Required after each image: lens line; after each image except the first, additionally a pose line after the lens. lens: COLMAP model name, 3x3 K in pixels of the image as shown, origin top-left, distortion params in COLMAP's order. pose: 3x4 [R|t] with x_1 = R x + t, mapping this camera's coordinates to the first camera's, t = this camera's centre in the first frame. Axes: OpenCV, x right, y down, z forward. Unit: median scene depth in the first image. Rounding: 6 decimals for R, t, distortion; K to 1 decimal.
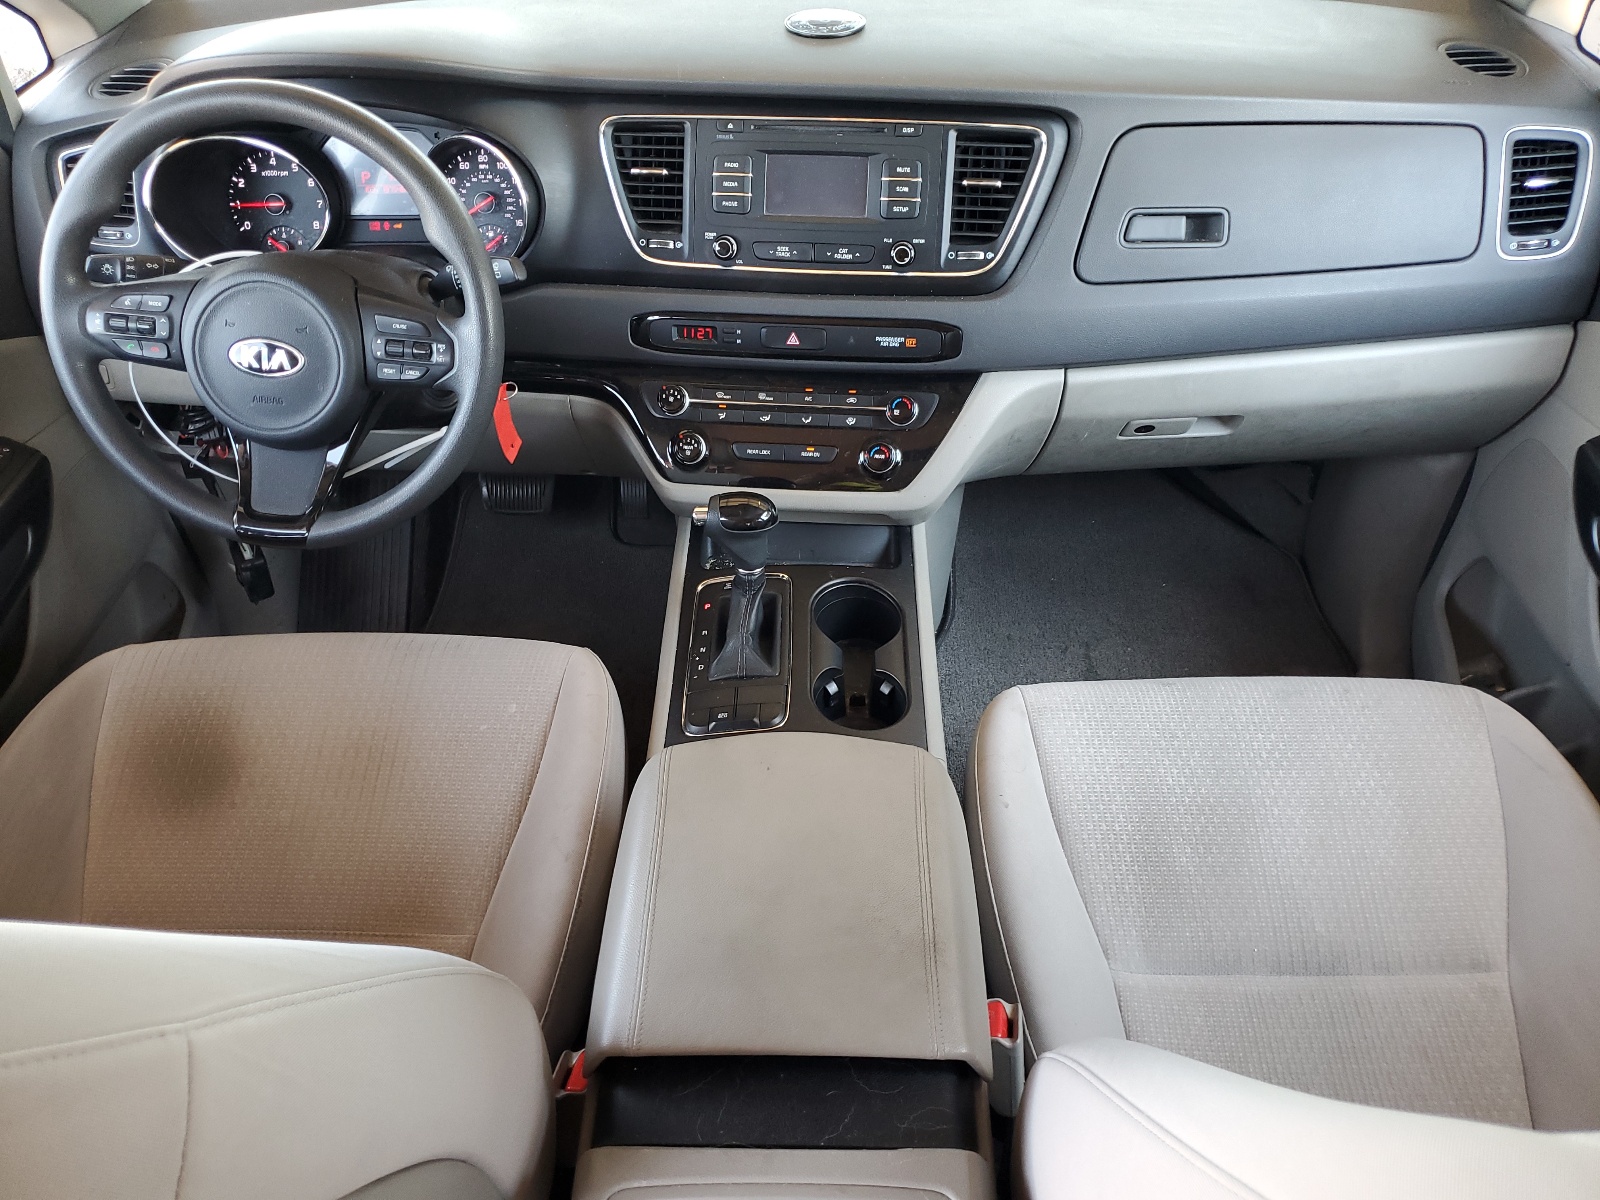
lens RADIAL K [[1186.0, 0, 795.2], [0, 1186.0, 606.4], [0, 0, 1]] dist [0.006768, 0.002225]
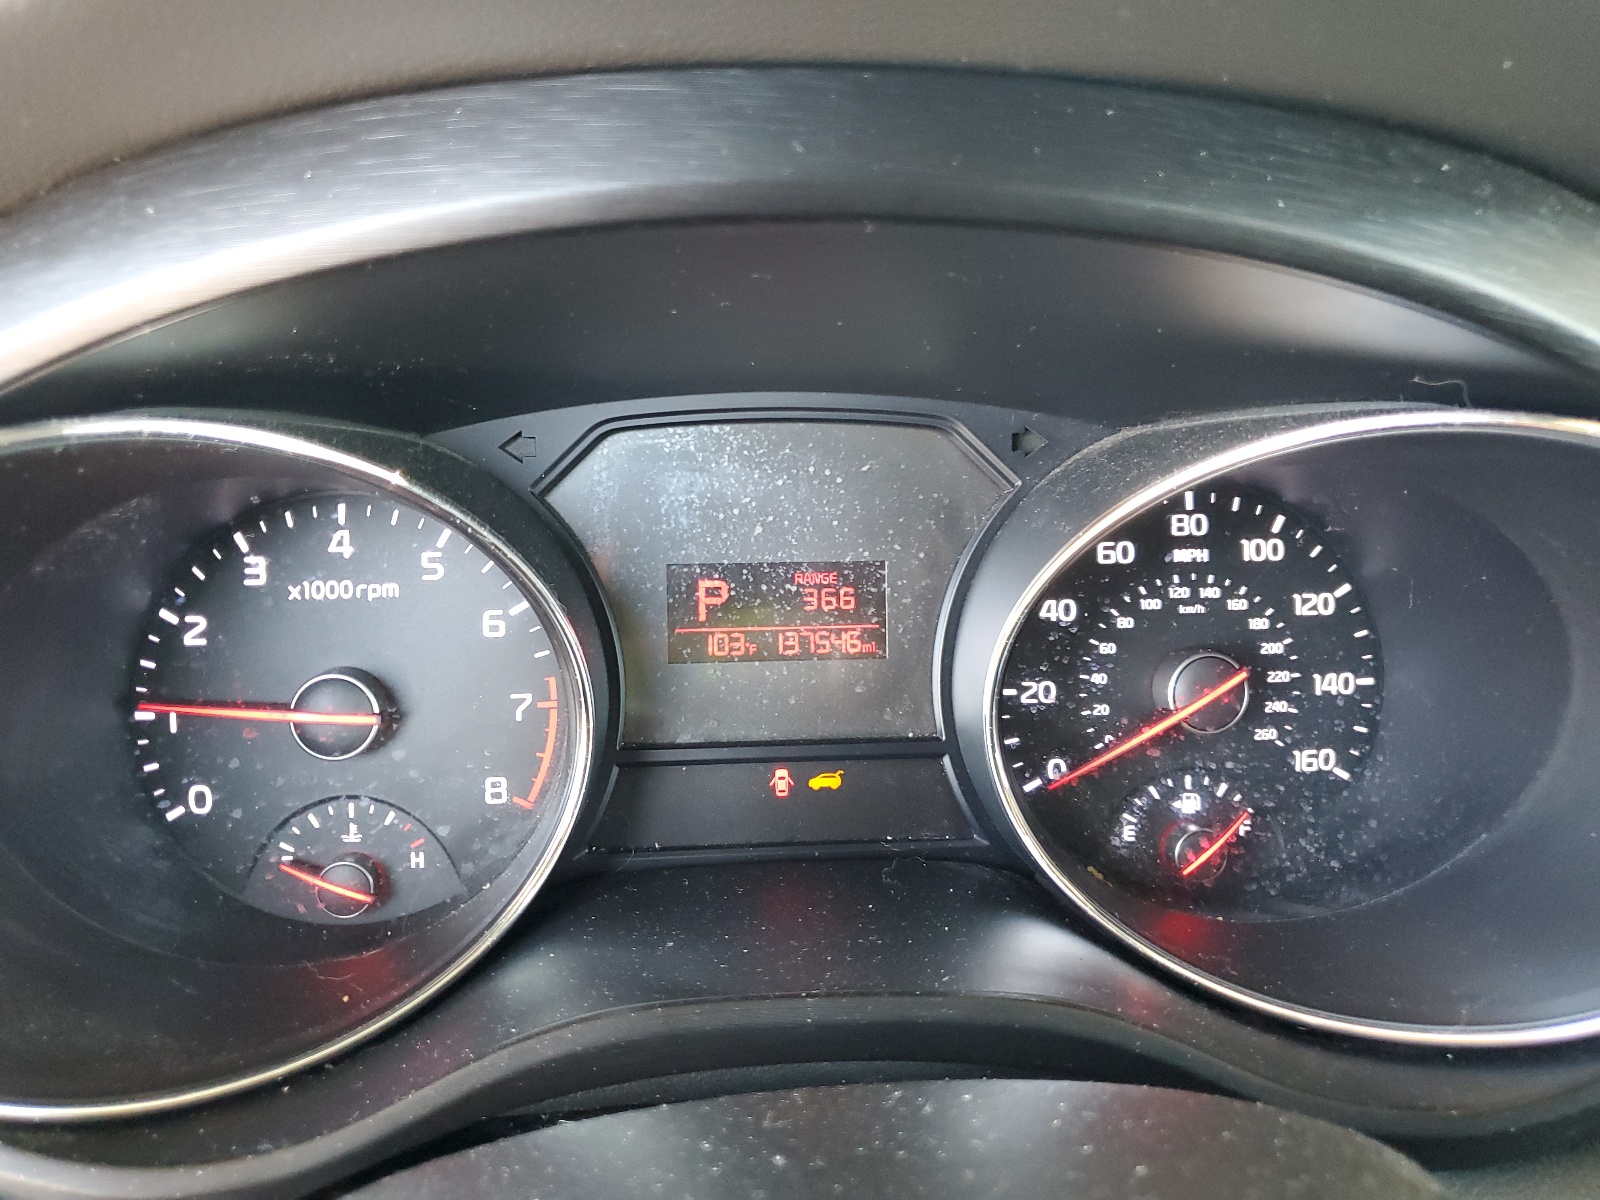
lens RADIAL K [[1186.0, 0, 806.0], [0, 1186.0, 596.3], [0, 0, 1]] dist [0.006768, 0.002225]
pose [[0.997186, -0.012866, 0.073848, -0.361205], [0.034321, 0.954199, -0.297197, -0.287701], [-0.066642, 0.298896, 0.951956, 0.762656]]
